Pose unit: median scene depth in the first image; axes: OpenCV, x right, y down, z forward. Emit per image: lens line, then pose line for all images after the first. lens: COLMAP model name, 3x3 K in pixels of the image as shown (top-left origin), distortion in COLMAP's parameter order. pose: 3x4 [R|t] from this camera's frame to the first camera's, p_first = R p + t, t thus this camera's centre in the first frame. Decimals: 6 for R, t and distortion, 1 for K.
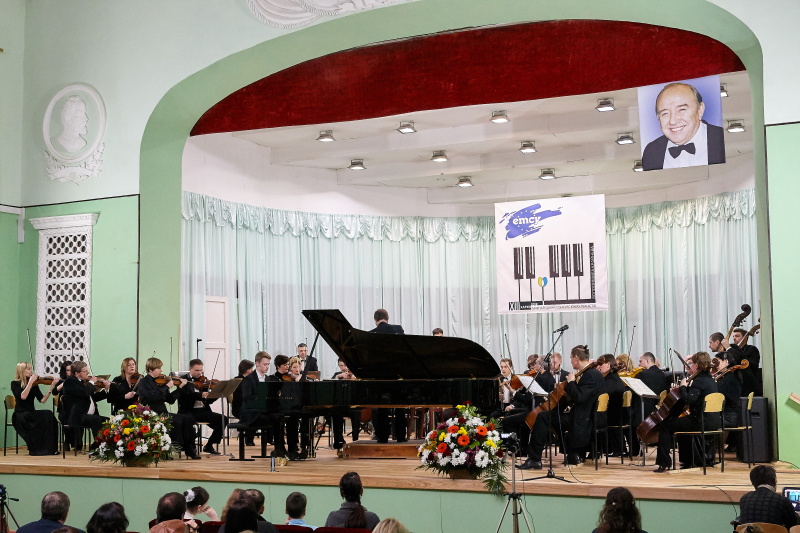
lens RADIAL K [[1138.9, 0, 400.0], [0, 1138.9, 266.5], [0, 0, 1]] dist [0.031640, -0.009318]
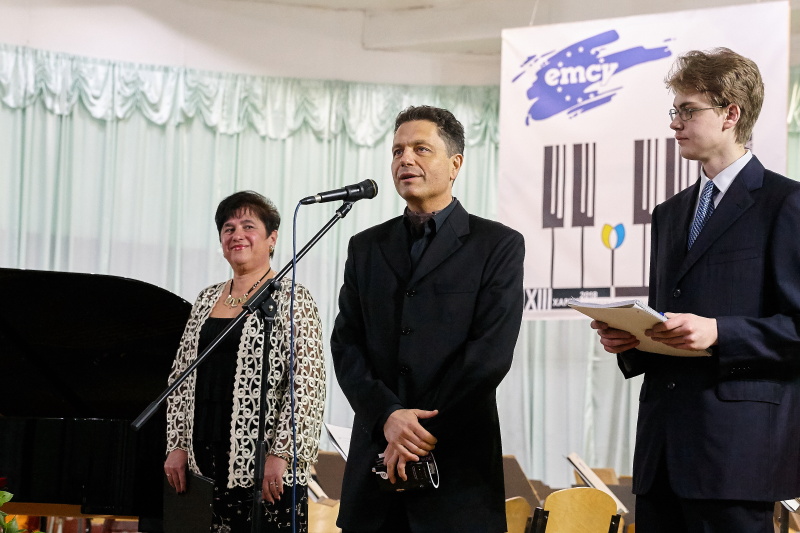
lens RADIAL K [[2065.8, 0, 335.3], [0, 2065.8, 266.2], [0, 0, 1]] dist [0.107791, 0.106020]
pose [[0.993240, 0.045102, -0.106954, 0.108668], [-0.048581, 0.998364, -0.030146, 0.048644], [0.105419, 0.035138, 0.993807, 0.318042]]
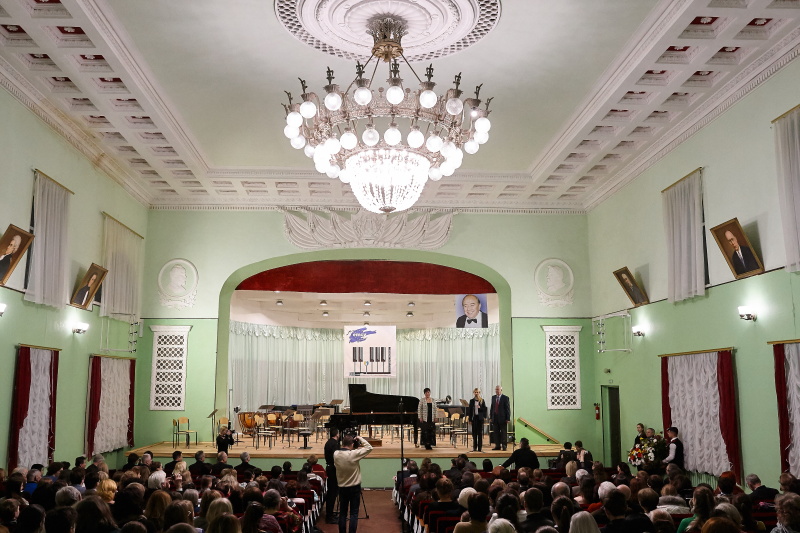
lens RADIAL K [[702.9, 0, 400.0], [0, 702.9, 266.5], [0, 0, 1]] dist [-0.094736, 0.000430]
pose [[0.873484, 0.092332, 0.478017, -0.485693], [-0.054508, 0.994225, -0.092439, -0.051429], [-0.483792, 0.054689, 0.873473, -0.224068]]
